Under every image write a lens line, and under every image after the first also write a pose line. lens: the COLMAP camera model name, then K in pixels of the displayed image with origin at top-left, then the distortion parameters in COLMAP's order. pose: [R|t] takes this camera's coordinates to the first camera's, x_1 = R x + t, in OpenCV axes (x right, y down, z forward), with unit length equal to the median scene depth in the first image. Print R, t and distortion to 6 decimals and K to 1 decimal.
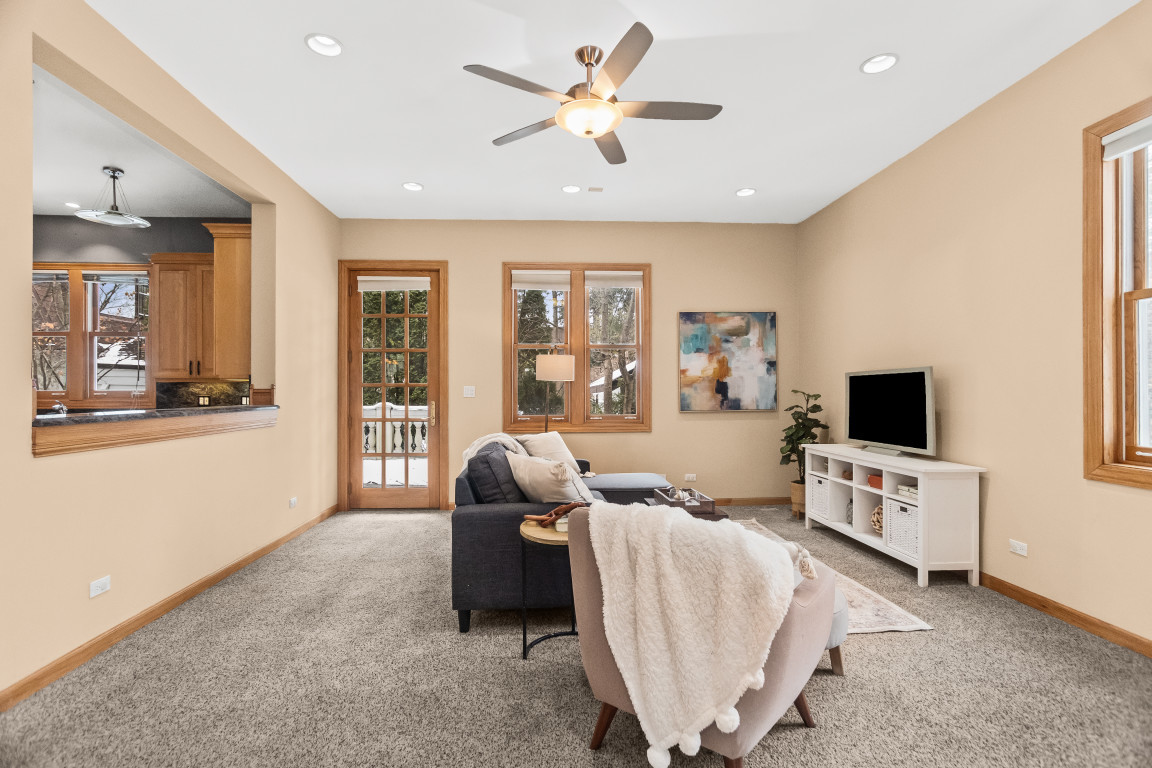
lens RADIAL K [[537.4, 0, 580.1], [0, 537.4, 385.4], [0, 0, 1]] dist [-0.004104, 0.002340]
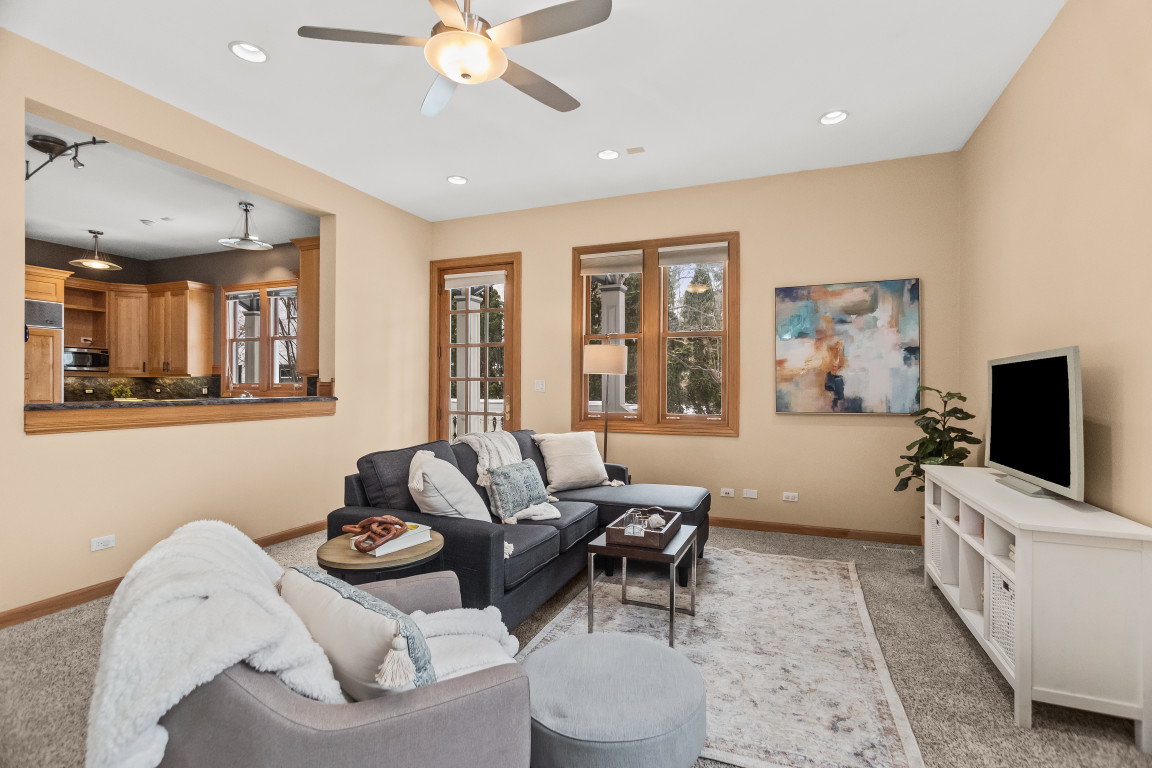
lens RADIAL K [[537.4, 0, 579.8], [0, 537.4, 383.1], [0, 0, 1]] dist [-0.004104, 0.002340]
pose [[0.904680, 0.003797, -0.426075, 0.266719], [-0.001962, 0.999987, 0.004746, 0.001588], [0.426087, -0.003458, 0.904676, 0.159226]]
